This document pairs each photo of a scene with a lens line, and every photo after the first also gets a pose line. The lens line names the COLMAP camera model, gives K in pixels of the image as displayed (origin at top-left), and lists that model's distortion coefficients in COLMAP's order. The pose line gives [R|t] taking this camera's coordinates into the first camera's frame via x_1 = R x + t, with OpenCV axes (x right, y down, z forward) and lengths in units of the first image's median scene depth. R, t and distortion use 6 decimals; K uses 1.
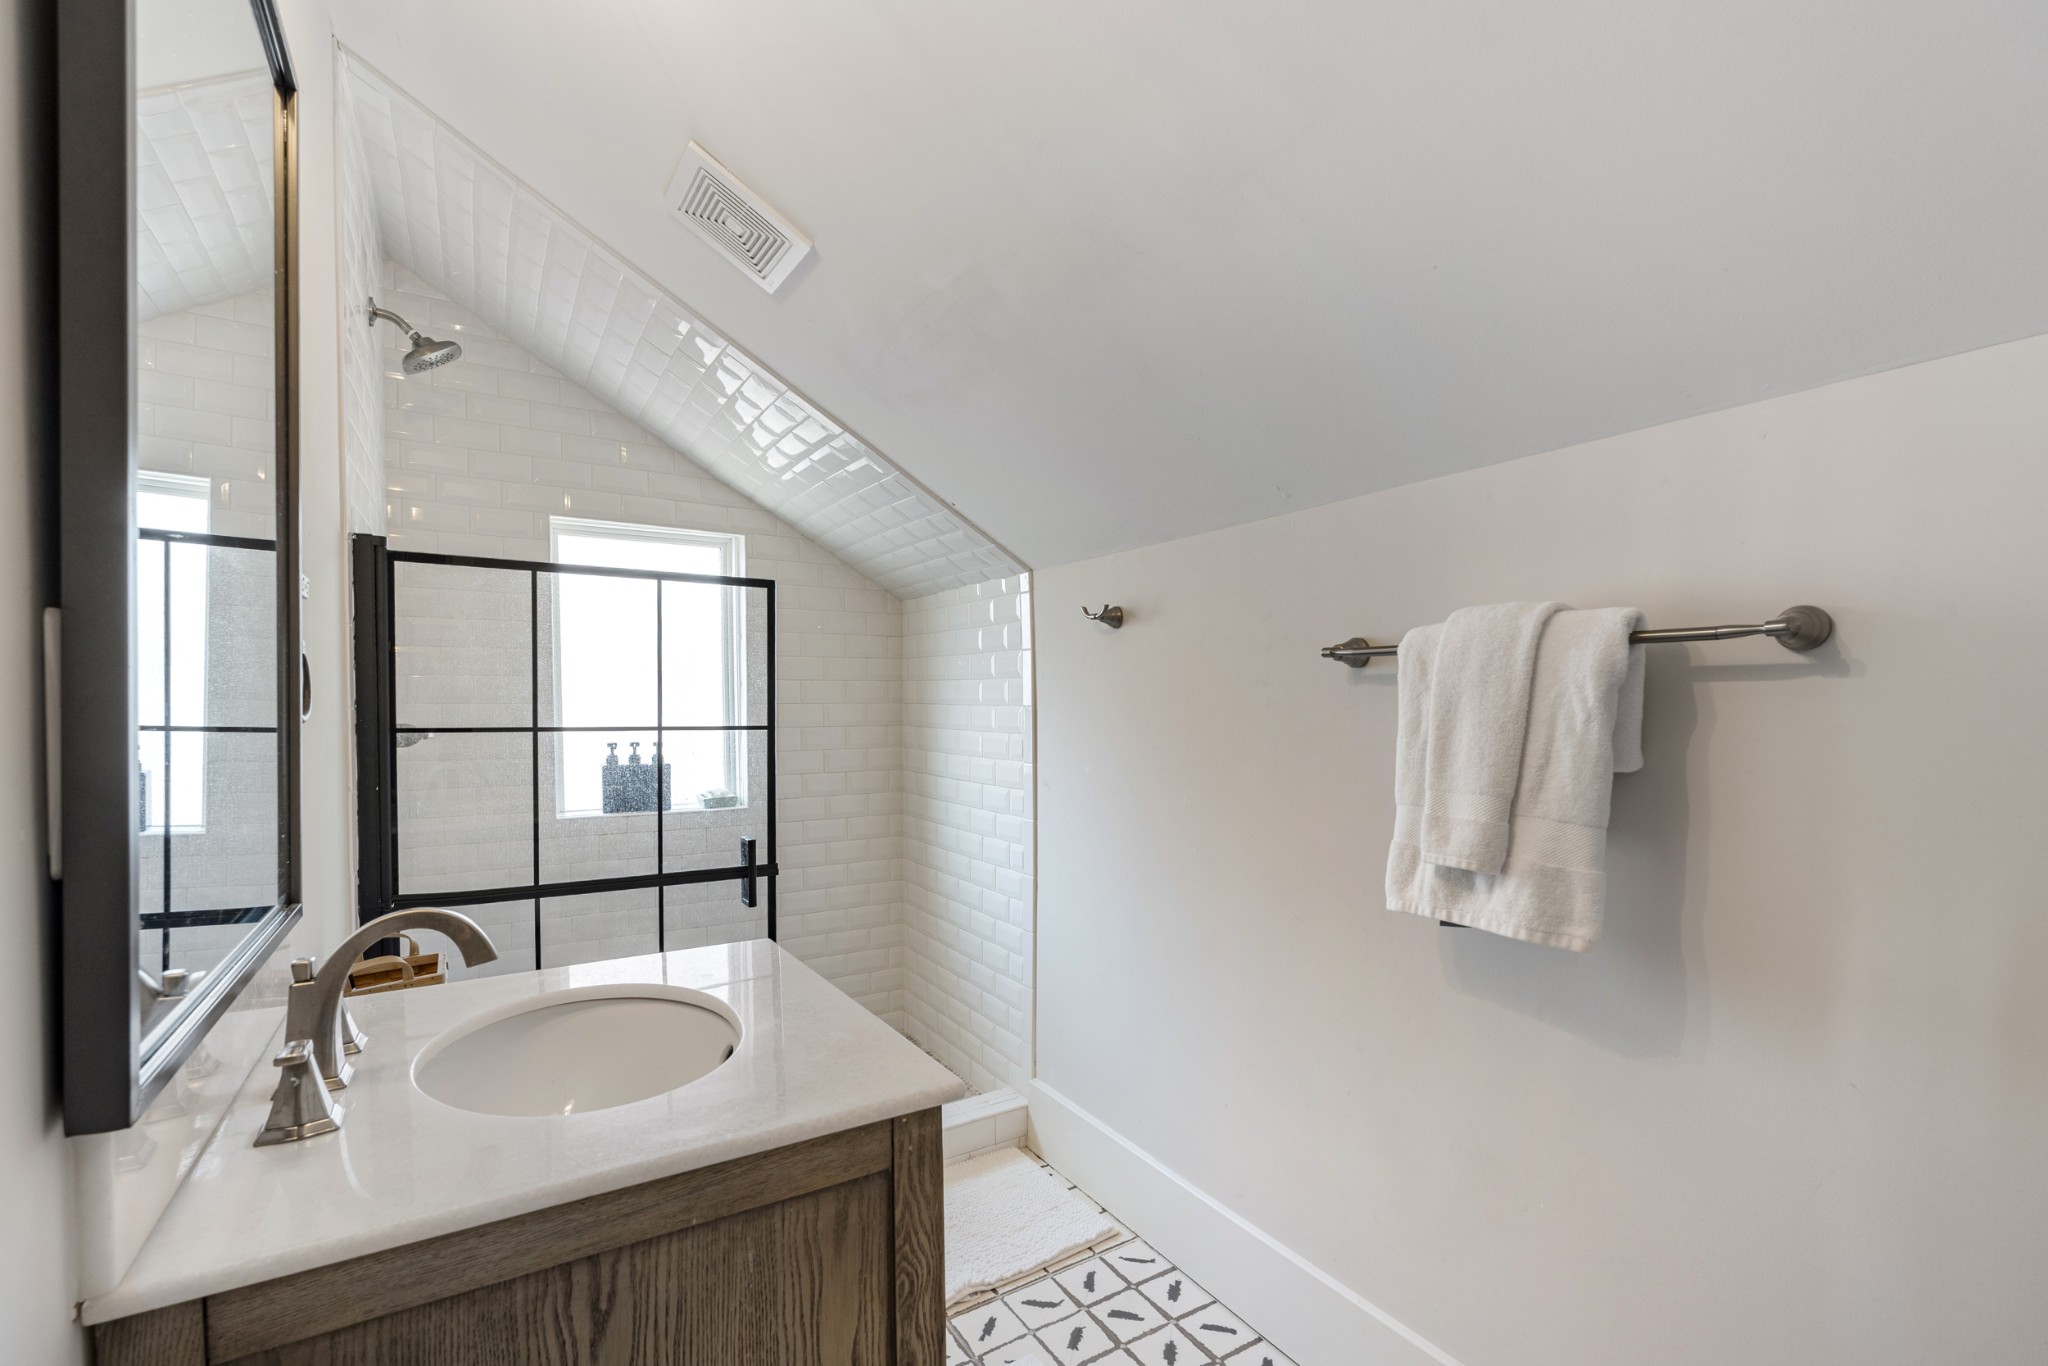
lens RADIAL K [[906.7, 0, 1024.8], [0, 906.7, 729.0], [0, 0, 1]] dist [0.001067, 0.000270]
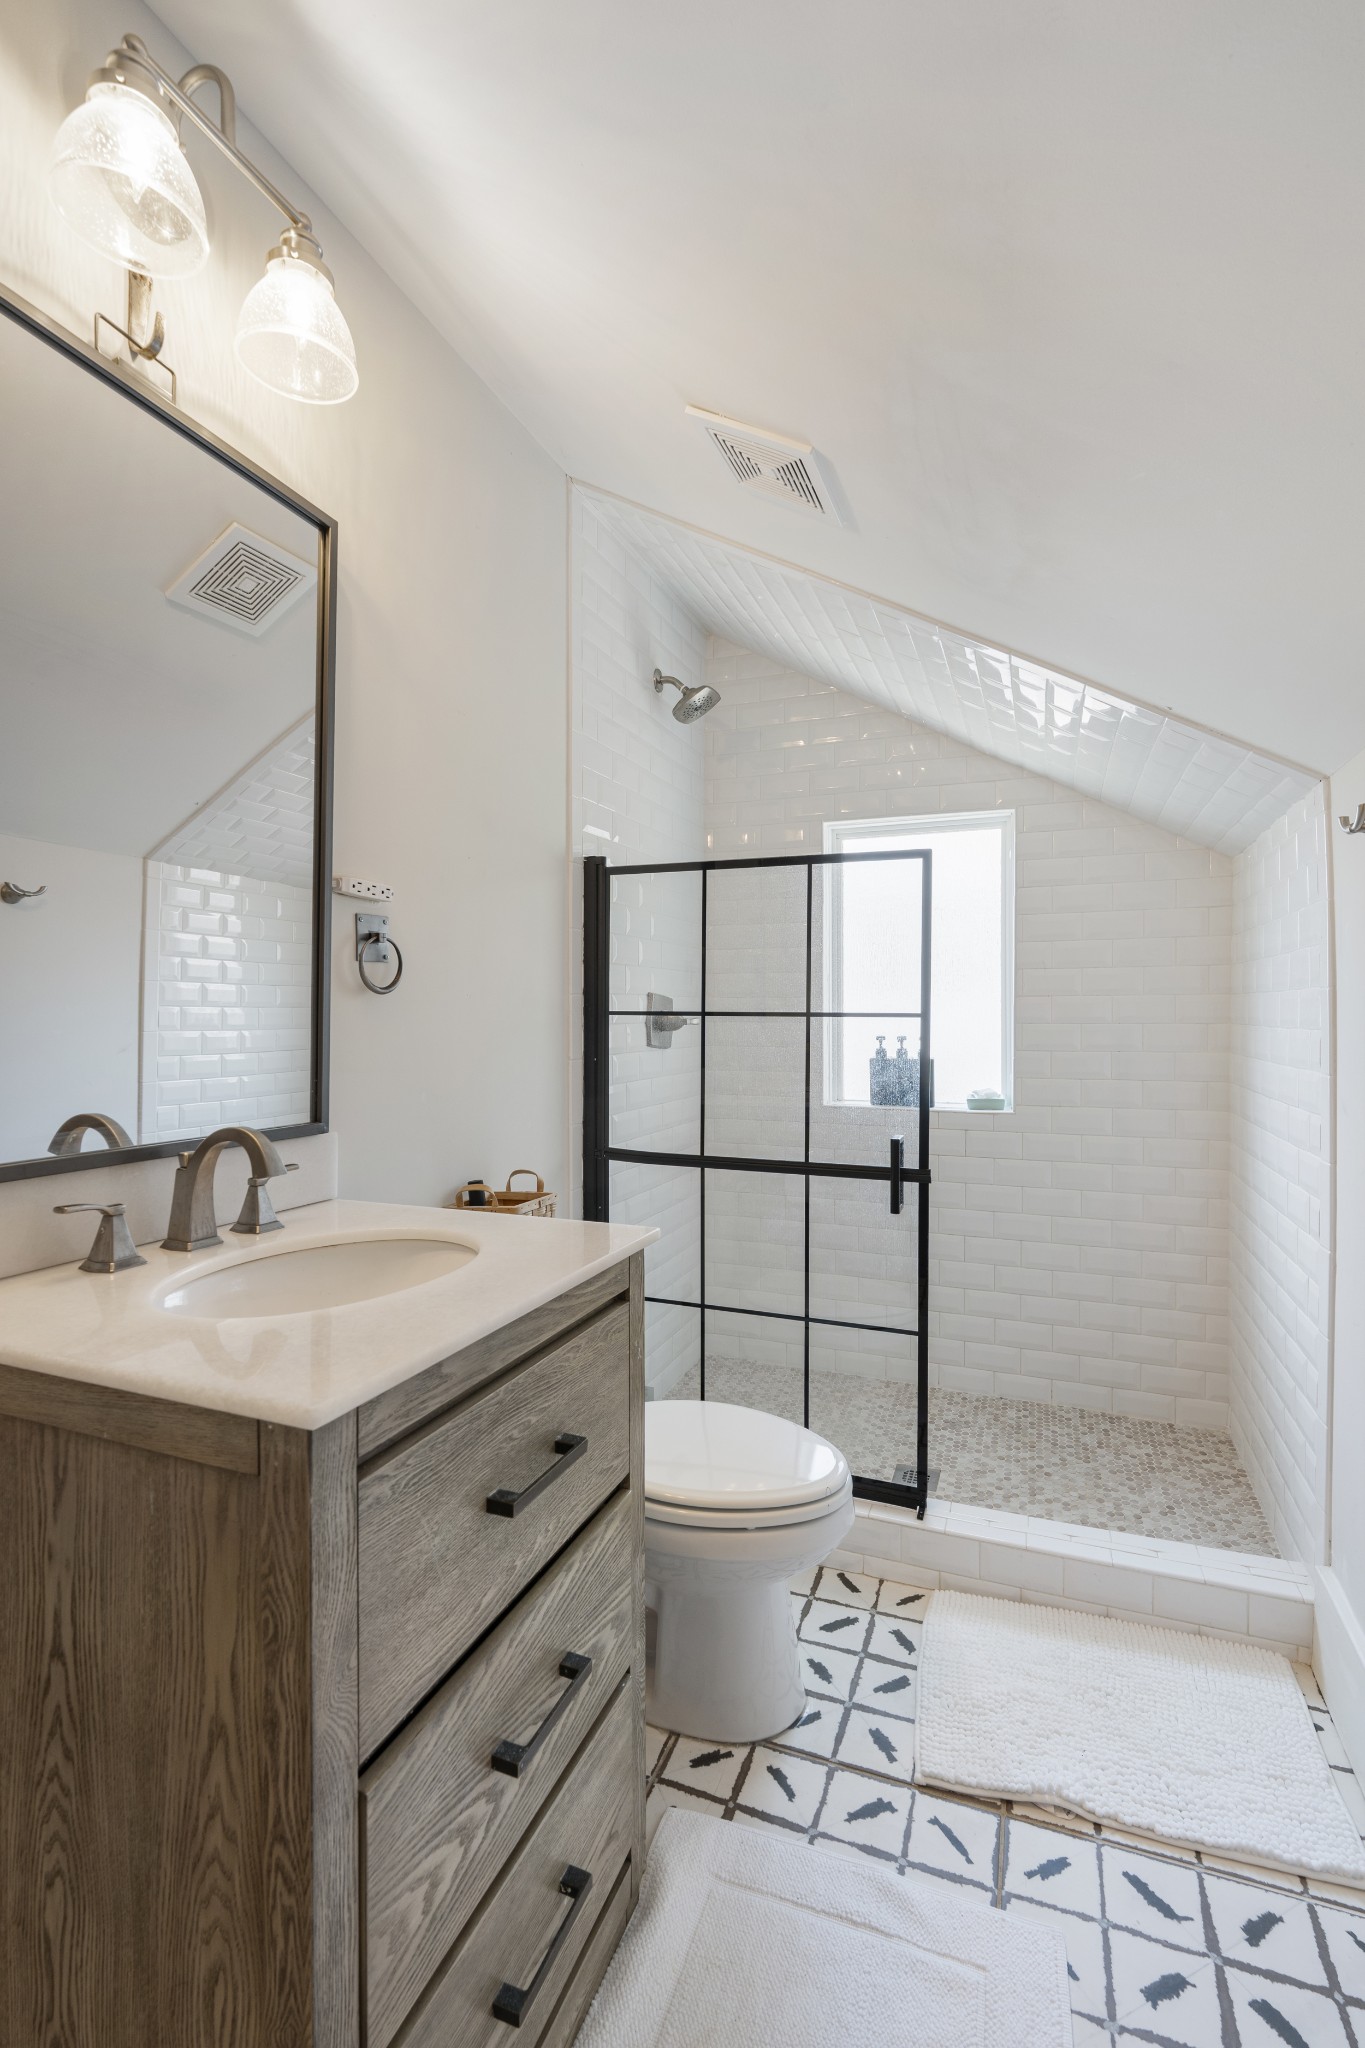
lens RADIAL K [[894.3, 0, 682.5], [0, 894.3, 1024.0], [0, 0, 1]] dist [-0.002601, 0.000270]
pose [[0.605350, 0.008245, -0.795917, 0.309347], [-0.023722, 0.999689, -0.007686, 0.022147], [0.795606, 0.023533, 0.605357, 0.324076]]
